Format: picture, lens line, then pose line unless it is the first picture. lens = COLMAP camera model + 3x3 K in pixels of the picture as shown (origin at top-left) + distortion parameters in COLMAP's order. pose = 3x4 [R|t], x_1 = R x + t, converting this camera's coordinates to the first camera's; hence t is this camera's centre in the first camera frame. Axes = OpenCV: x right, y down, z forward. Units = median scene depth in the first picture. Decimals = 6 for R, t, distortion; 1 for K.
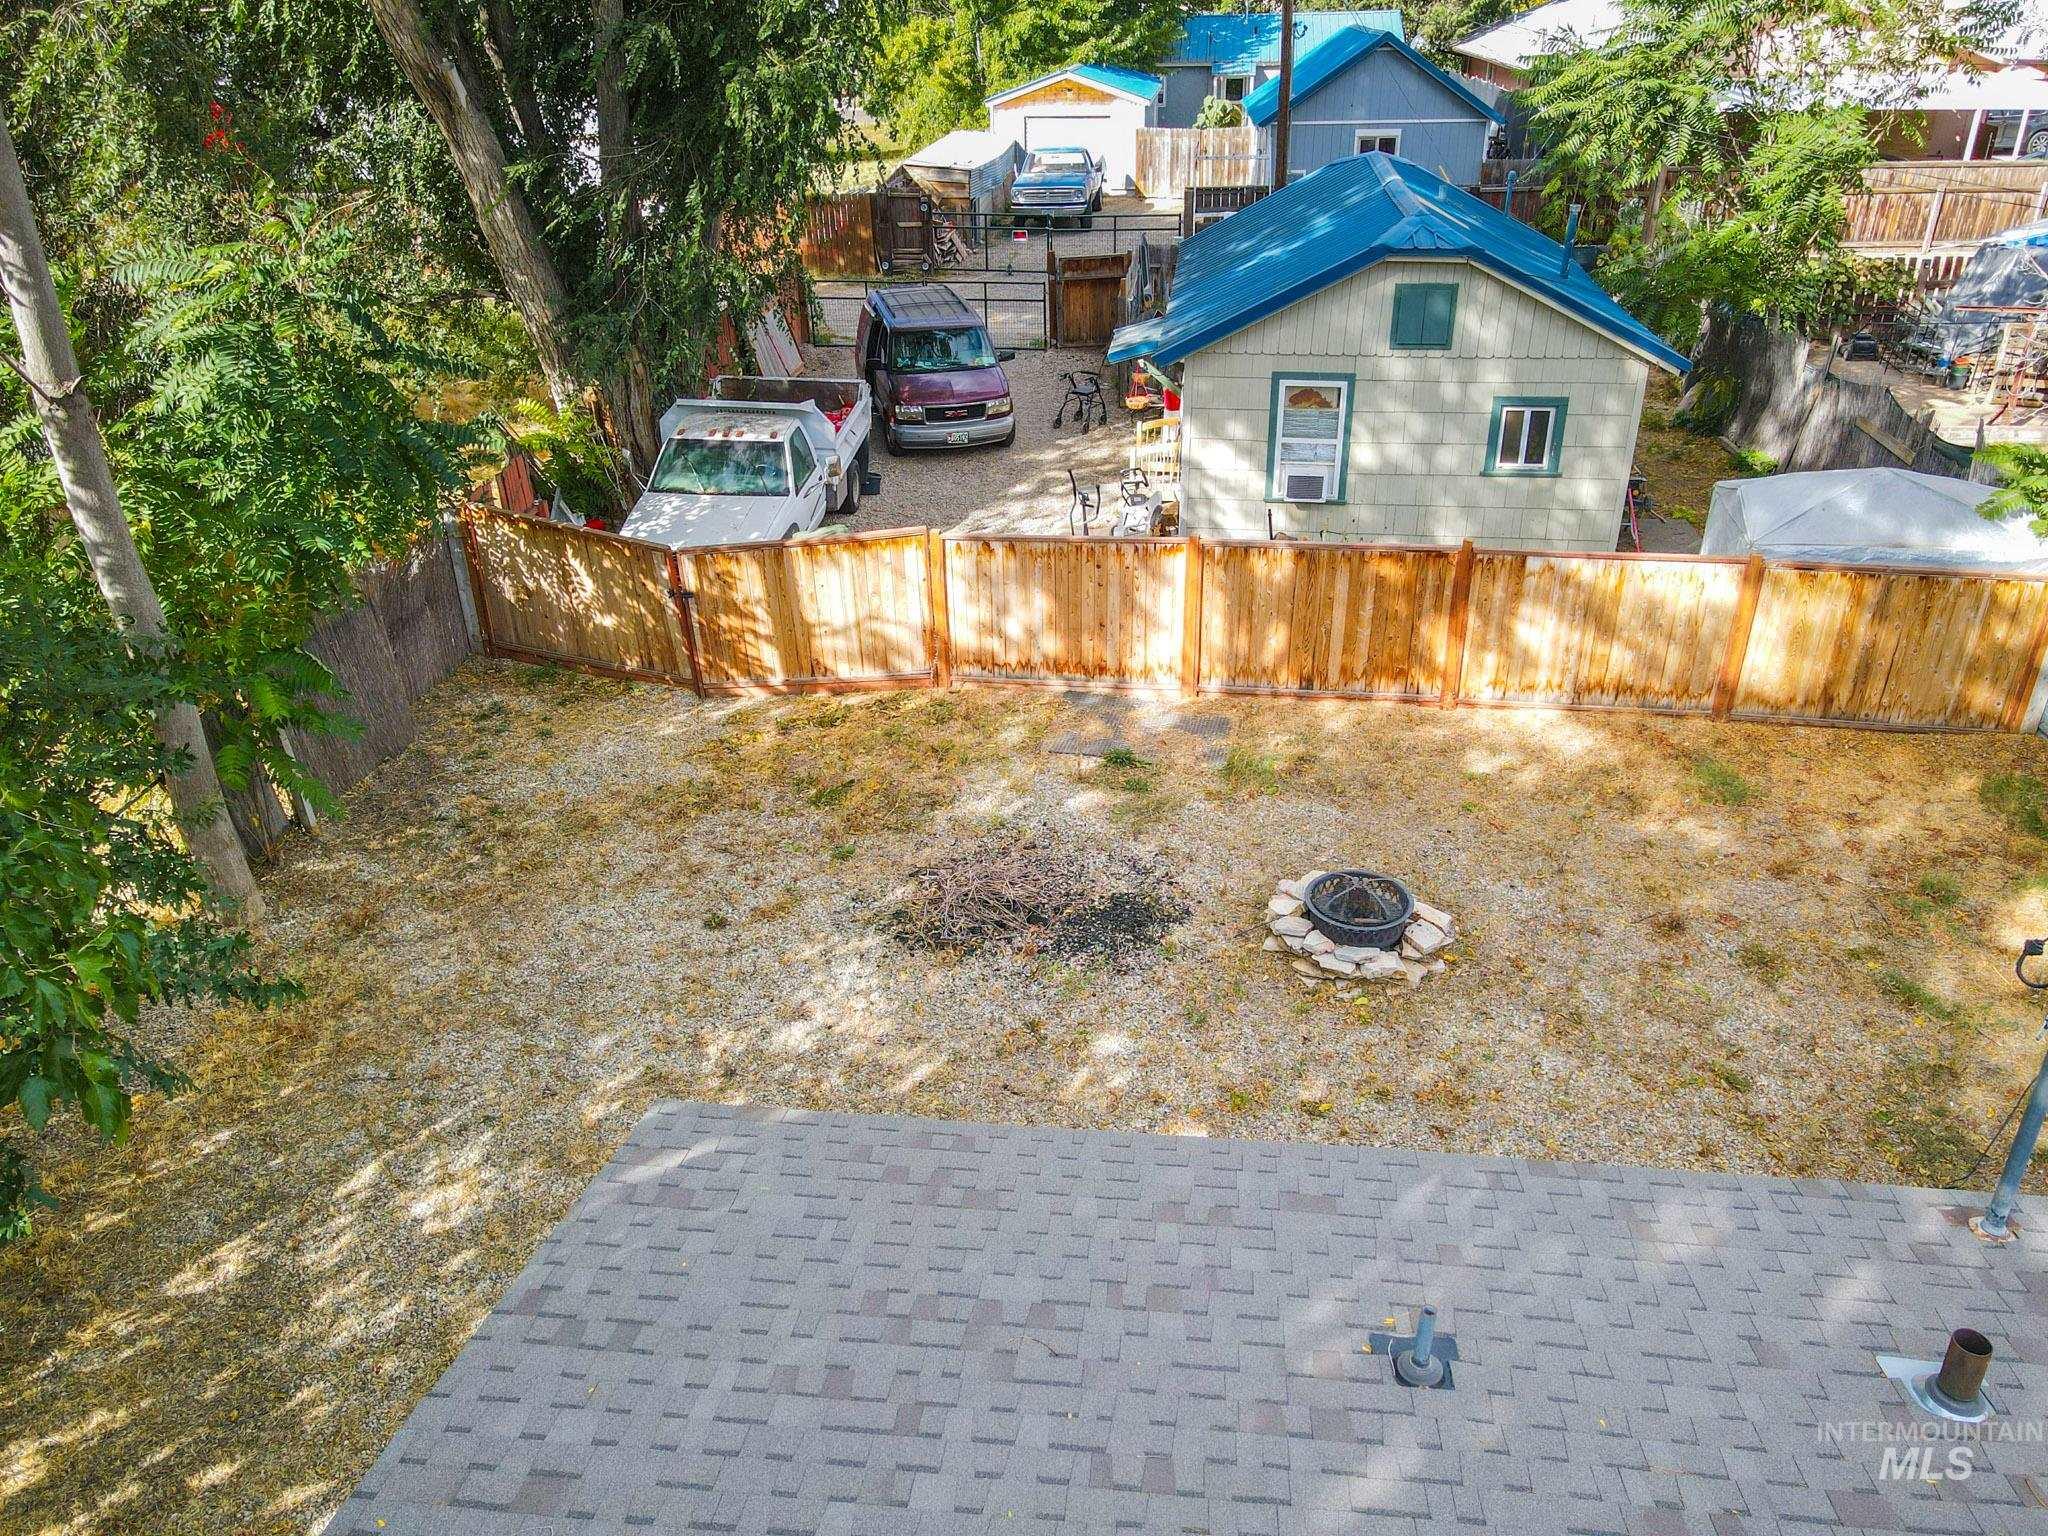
lens RADIAL K [[1500.9, 0, 1030.6], [0, 1500.9, 764.1], [0, 0, 1]] dist [0.007974, 0.017142]
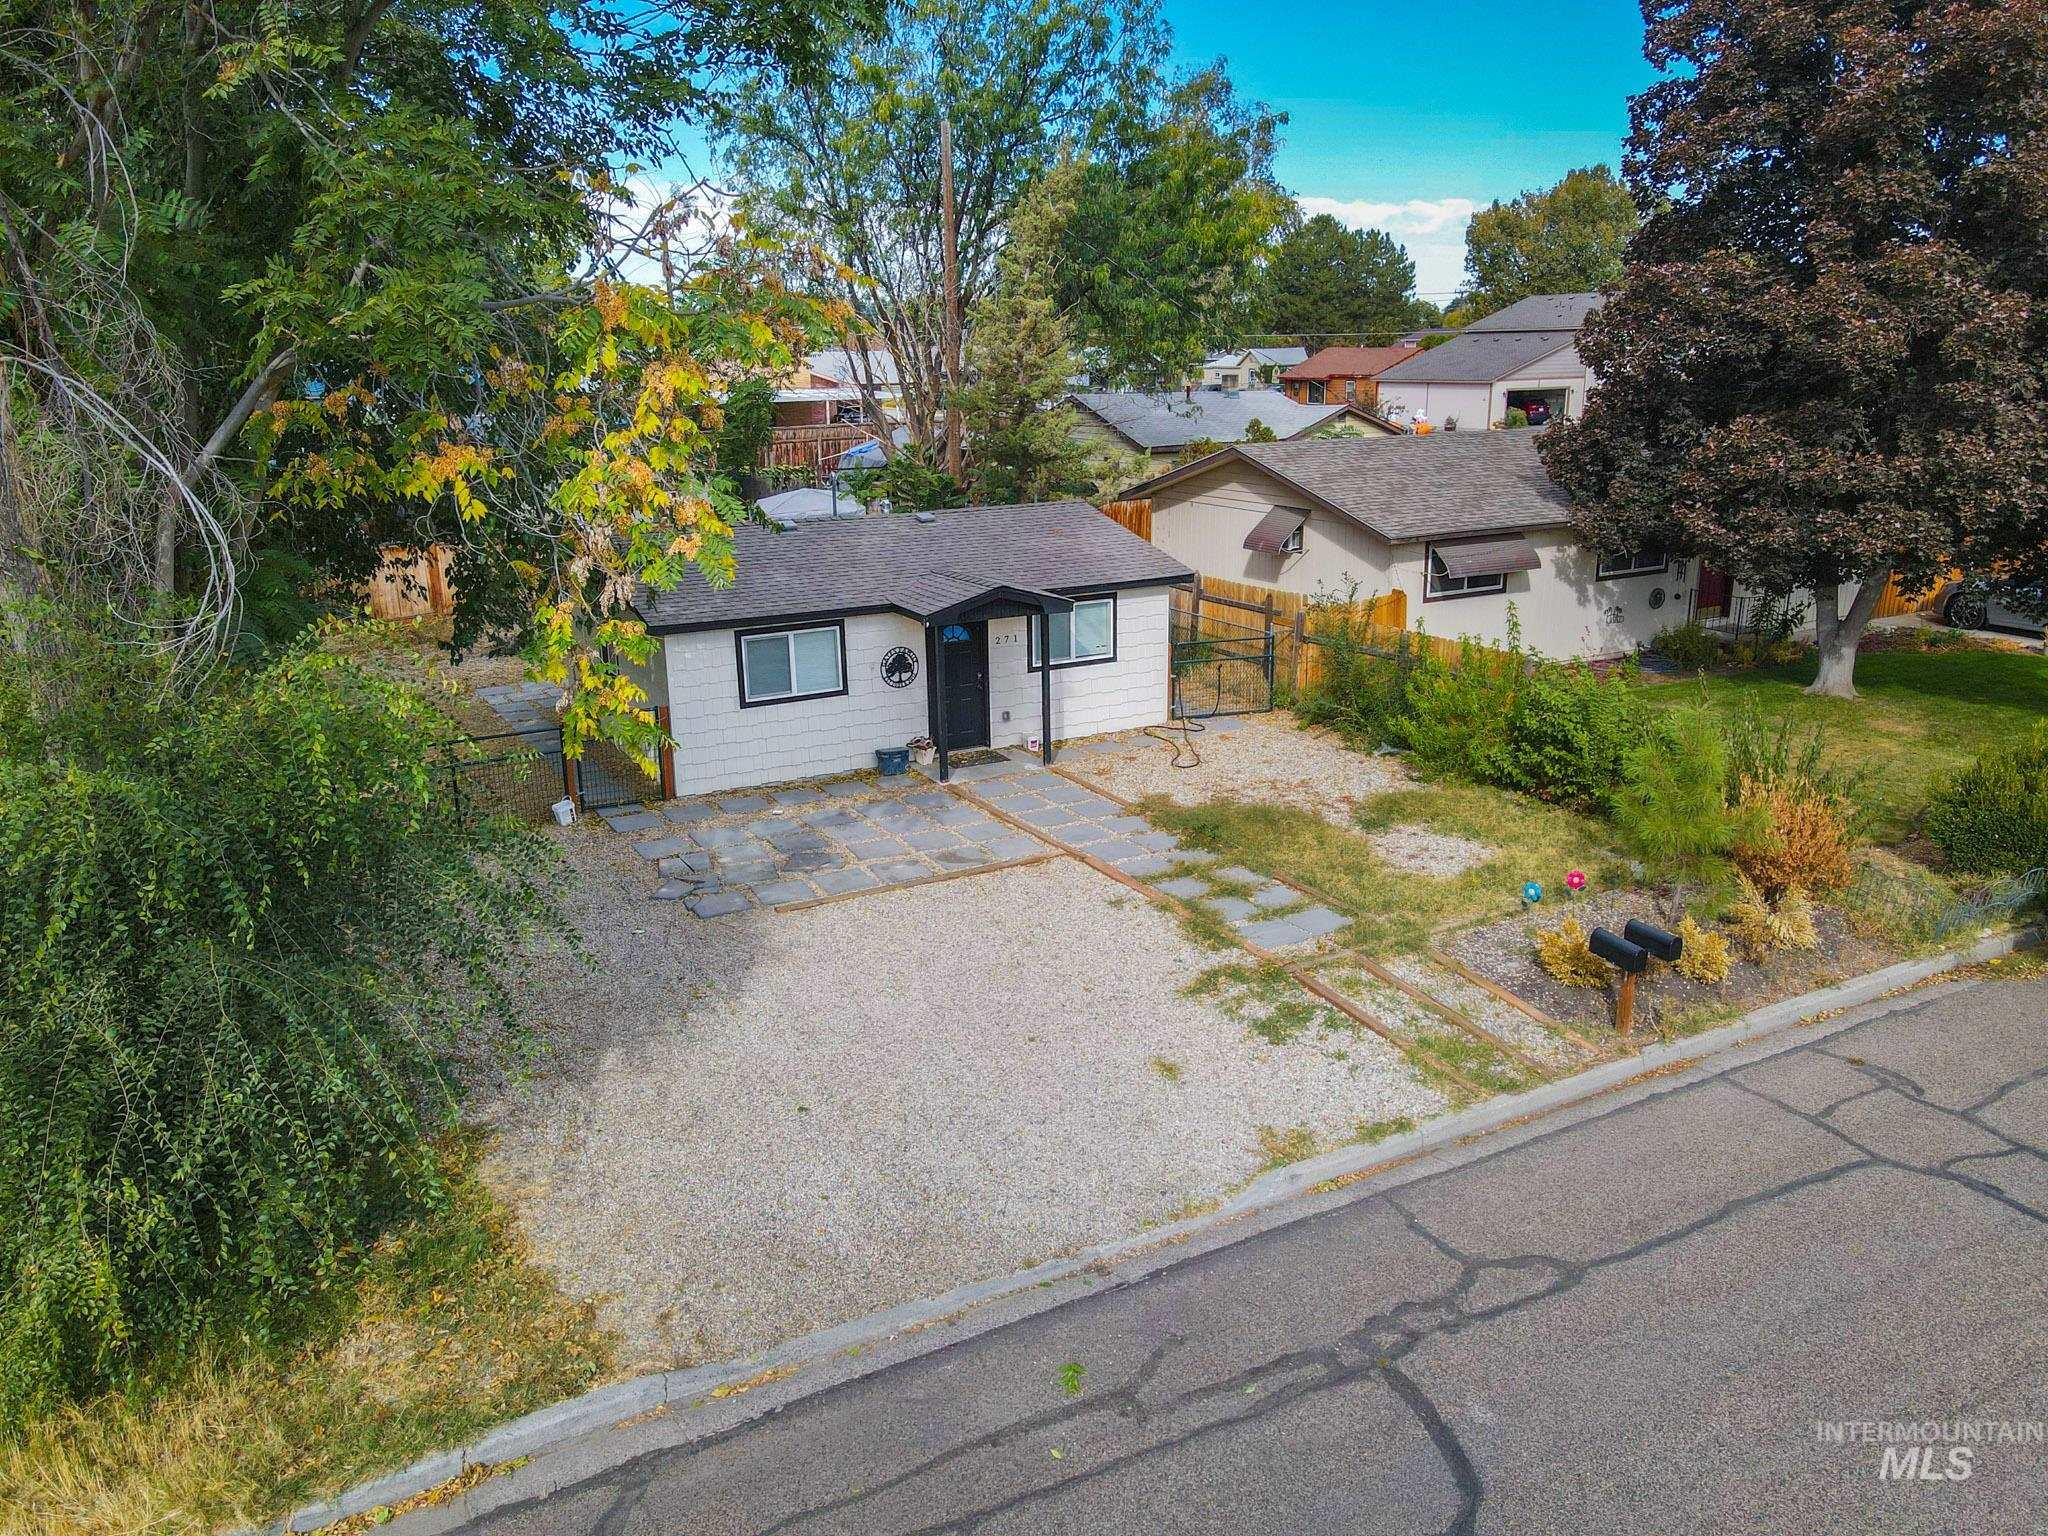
lens RADIAL K [[1500.9, 0, 1031.4], [0, 1500.9, 783.0], [0, 0, 1]] dist [0.007974, 0.017142]
pose [[0.809708, -0.160342, 0.564502, -0.503742], [0.272867, 0.954504, -0.120276, 0.532304], [-0.519534, 0.251423, 0.816622, -0.906990]]
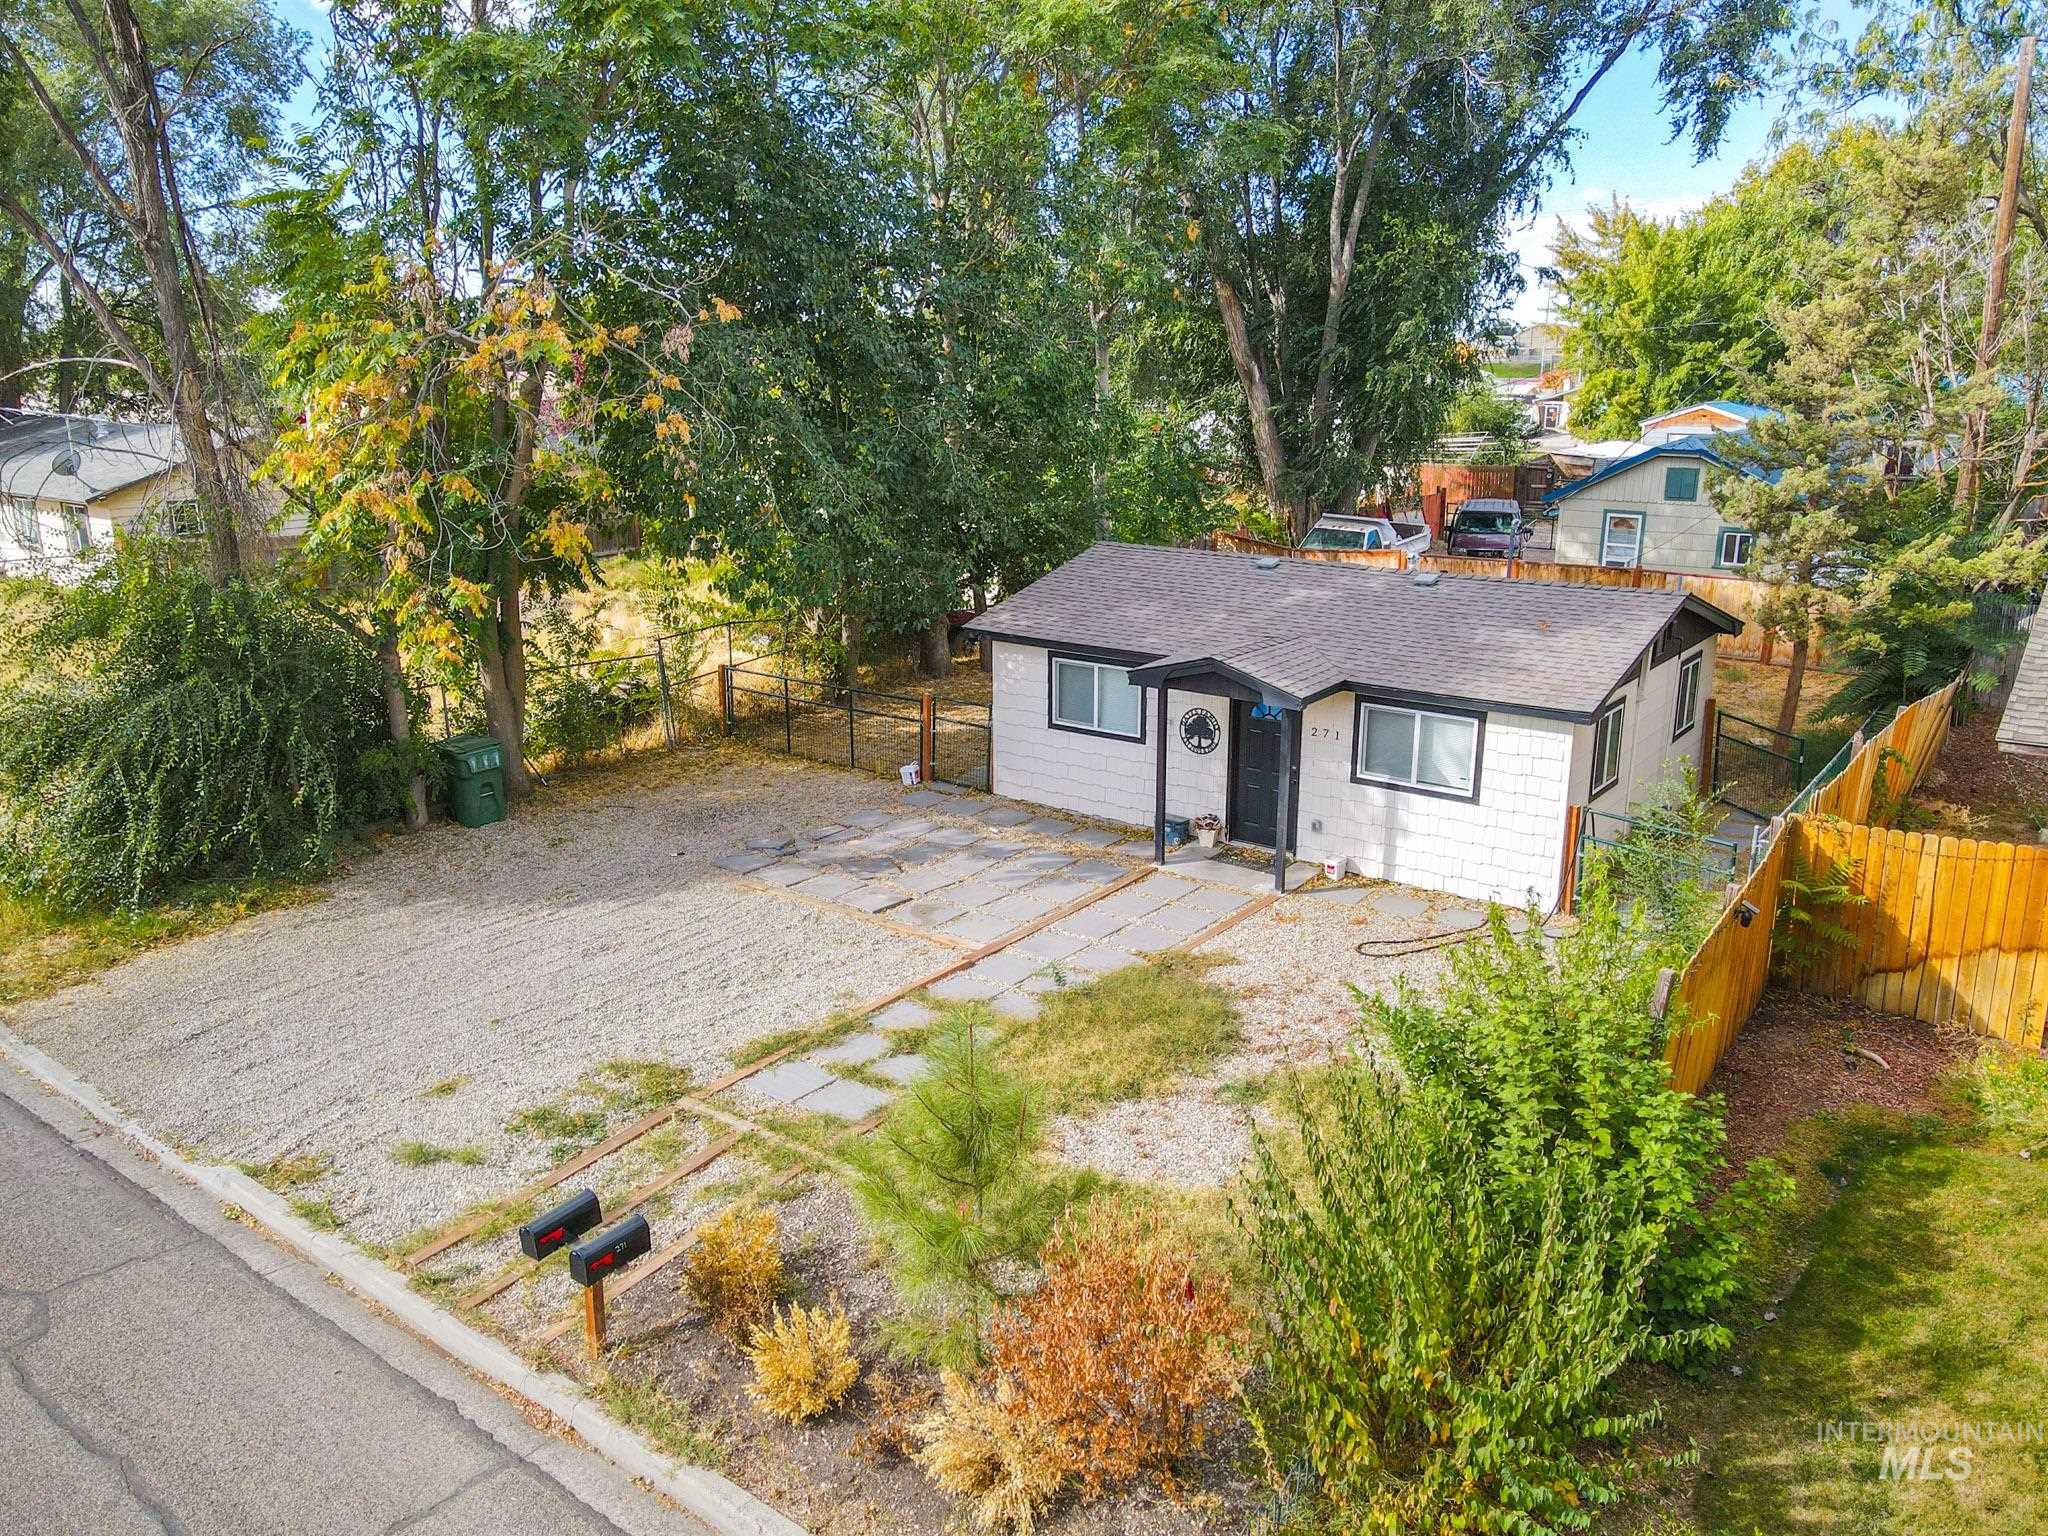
lens RADIAL K [[1500.9, 0, 1029.4], [0, 1500.9, 760.6], [0, 0, 1]] dist [0.007974, 0.017142]
pose [[0.863436, 0.143510, -0.483615, 0.452950], [-0.244713, 0.957483, -0.152778, 0.486579], [0.441128, 0.250261, 0.861844, -0.865096]]
